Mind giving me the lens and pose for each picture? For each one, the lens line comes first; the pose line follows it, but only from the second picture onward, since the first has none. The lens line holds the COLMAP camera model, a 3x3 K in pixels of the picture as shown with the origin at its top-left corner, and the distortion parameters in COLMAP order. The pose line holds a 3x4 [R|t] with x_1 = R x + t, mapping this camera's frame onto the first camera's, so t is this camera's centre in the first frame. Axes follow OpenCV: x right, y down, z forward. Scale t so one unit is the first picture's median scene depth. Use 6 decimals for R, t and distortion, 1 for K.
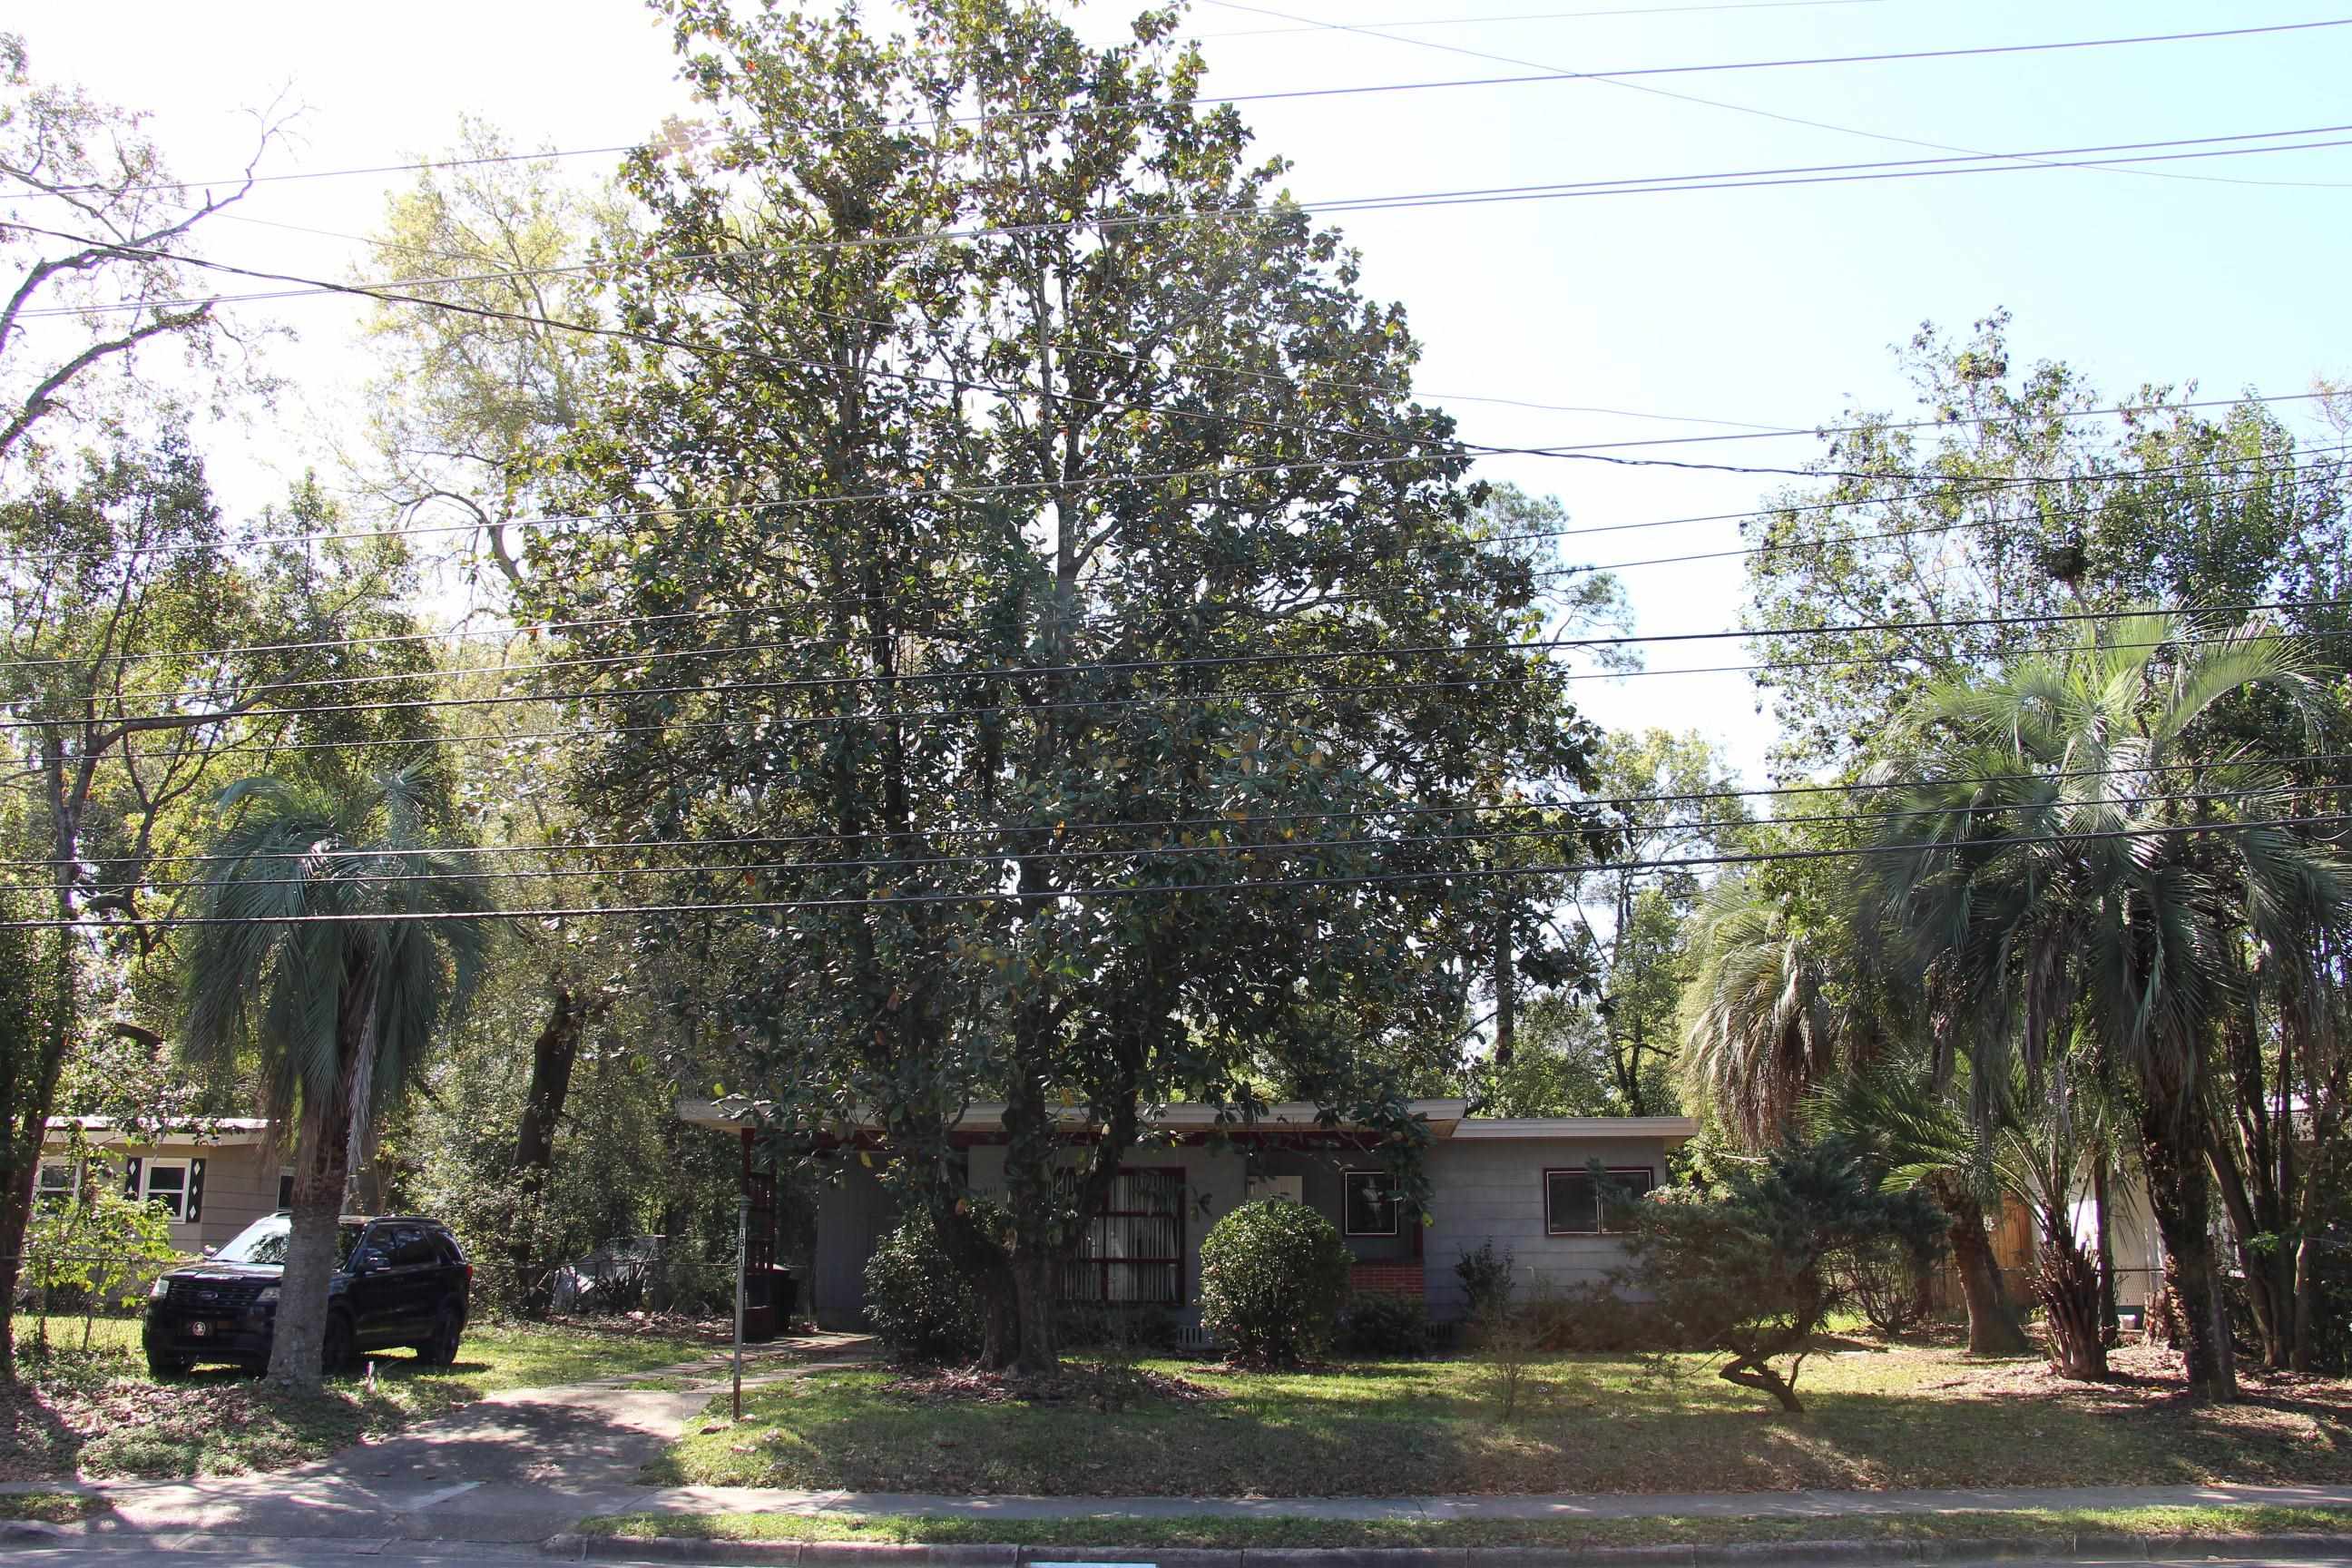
lens RADIAL K [[1950.3, 0, 1197.3], [0, 1950.3, 796.1], [0, 0, 1]] dist [-0.181349, 0.160366]
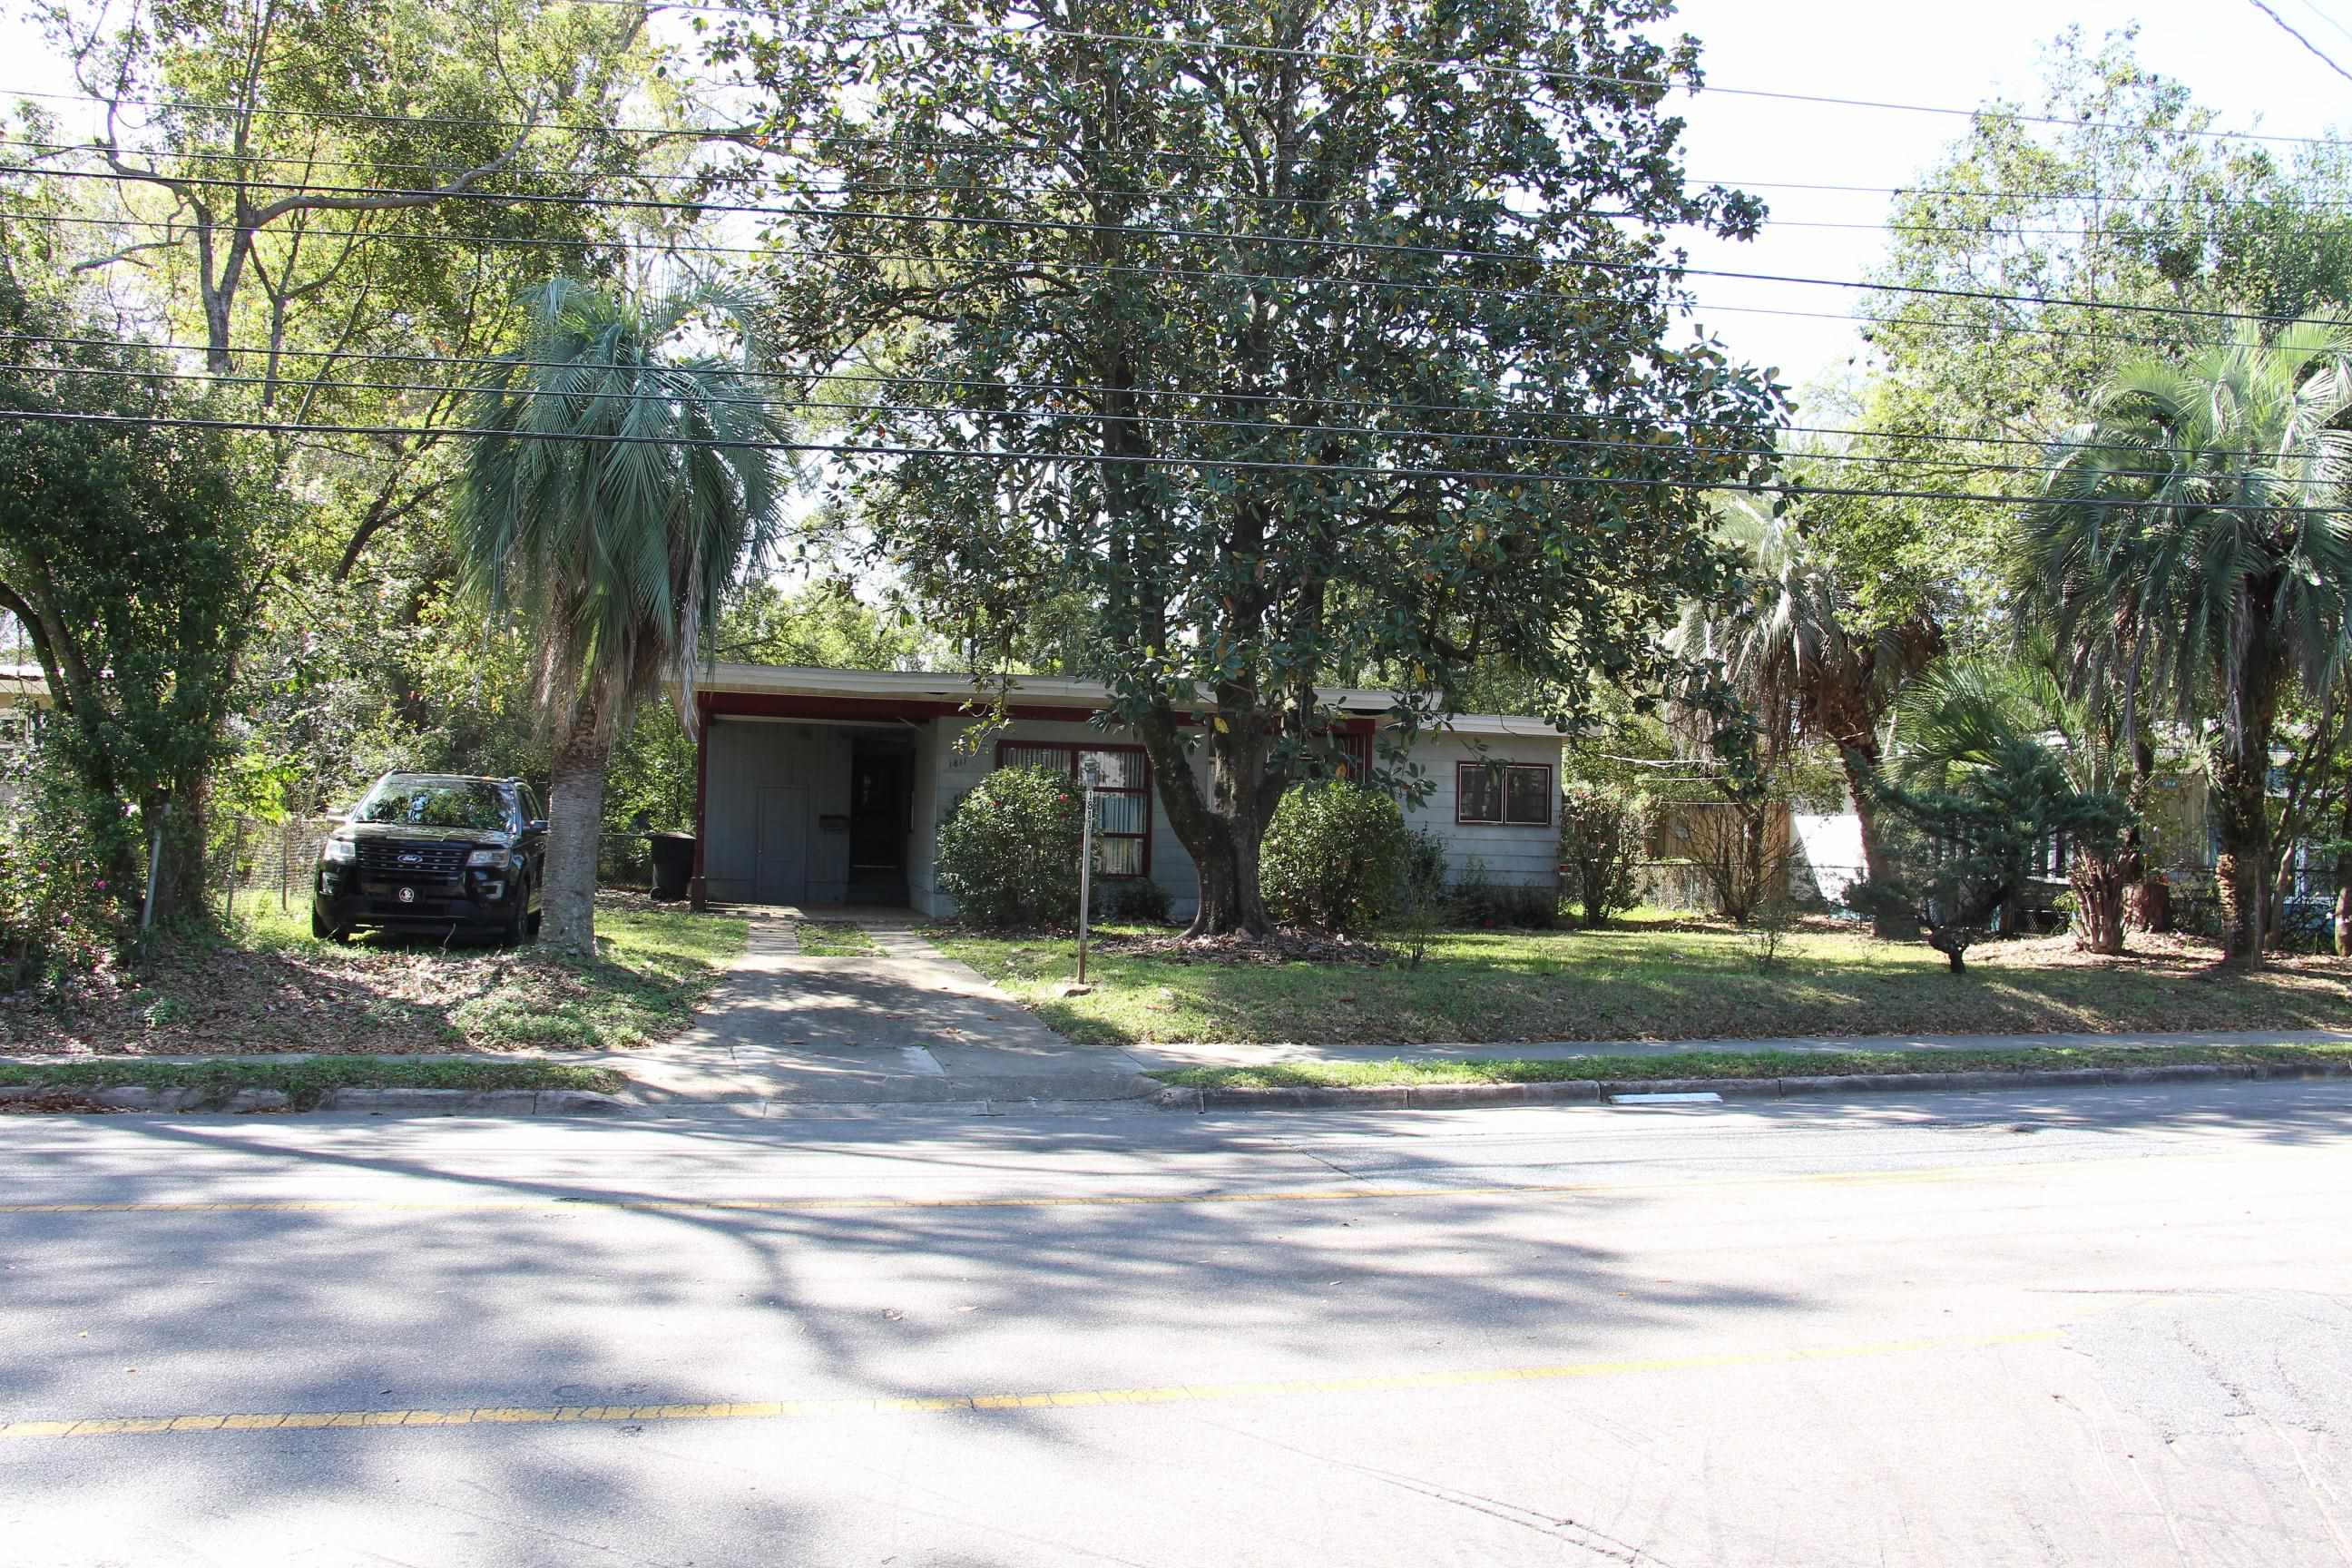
lens RADIAL K [[1950.3, 0, 1185.9], [0, 1950.3, 784.7], [0, 0, 1]] dist [-0.181349, 0.160366]
pose [[0.954302, 0.031253, 0.297206, -0.533191], [-0.089865, 0.978498, 0.185651, 0.035544], [-0.285013, -0.203875, 0.936591, 0.053803]]
